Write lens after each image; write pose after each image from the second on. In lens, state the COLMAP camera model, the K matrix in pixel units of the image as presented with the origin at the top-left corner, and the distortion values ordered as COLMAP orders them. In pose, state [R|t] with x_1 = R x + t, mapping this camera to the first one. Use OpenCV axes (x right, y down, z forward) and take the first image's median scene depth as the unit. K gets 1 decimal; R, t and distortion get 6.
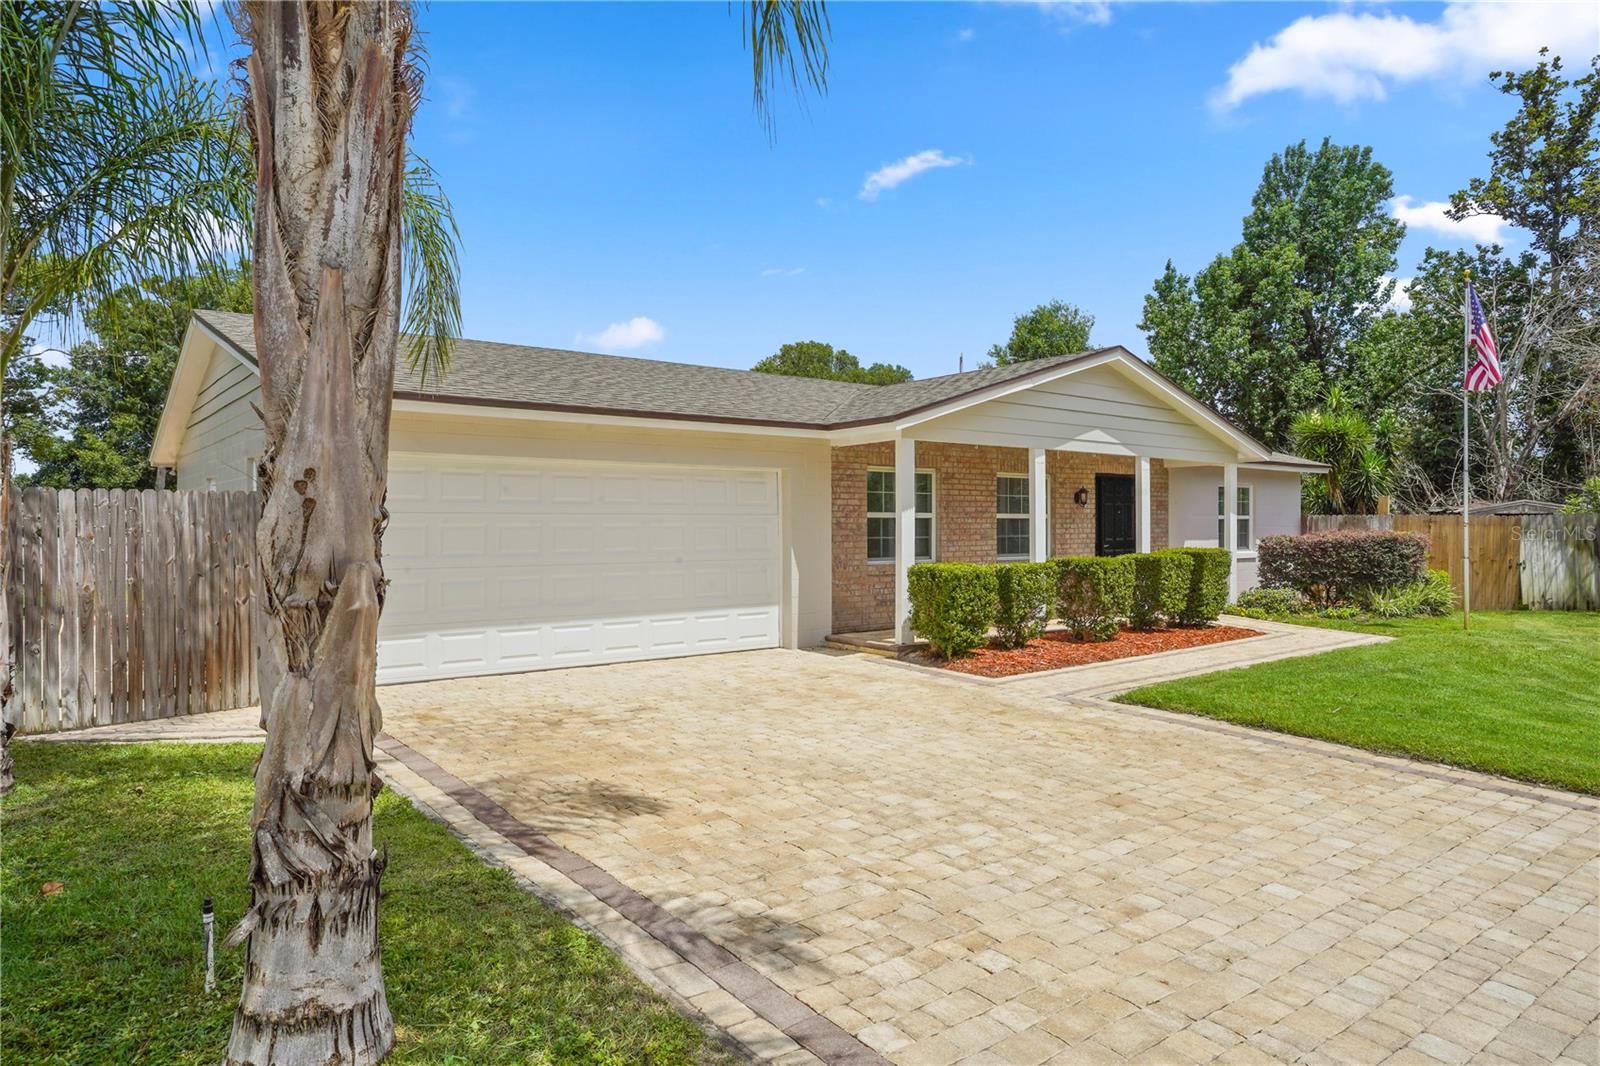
lens RADIAL K [[983.7, 0, 800.0], [0, 983.7, 533.0], [0, 0, 1]] dist [-0.023137, 0.001506]
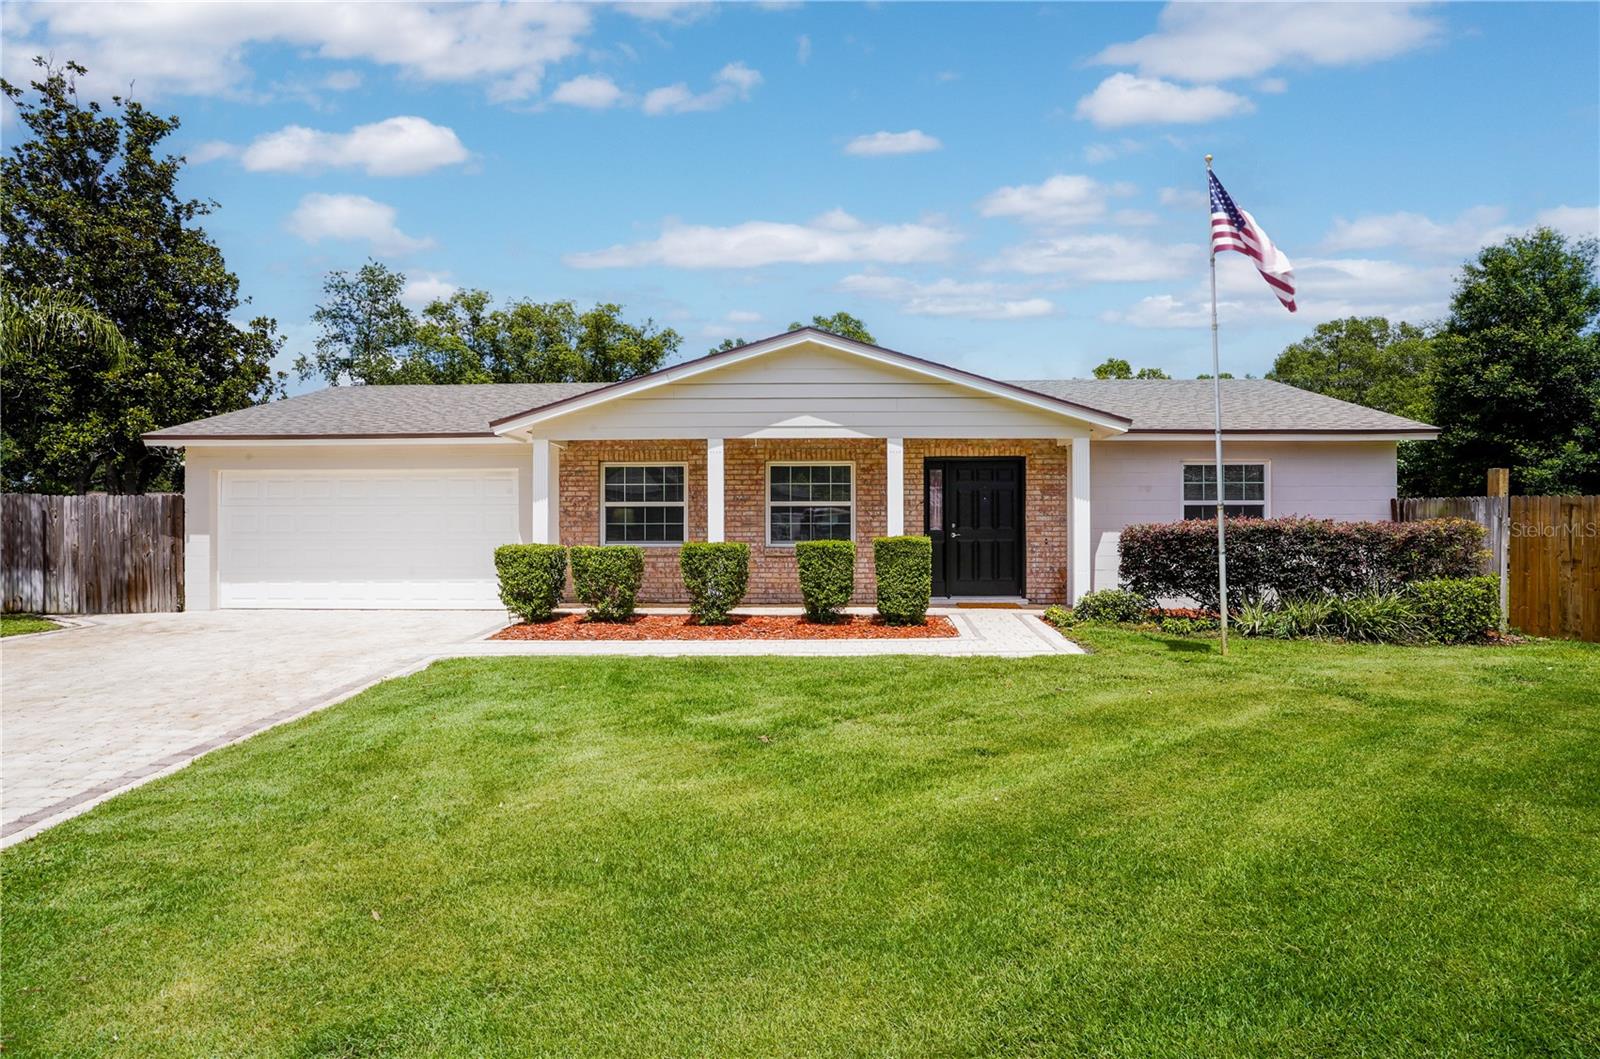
lens RADIAL K [[899.0, 0, 800.0], [0, 899.0, 529.5], [0, 0, 1]] dist [-0.004345, -0.000218]
pose [[0.767469, 0.001965, -0.641083, 0.626877], [-0.004568, 0.999987, -0.002403, 0.008992], [0.641069, 0.004773, 0.767468, 0.218331]]
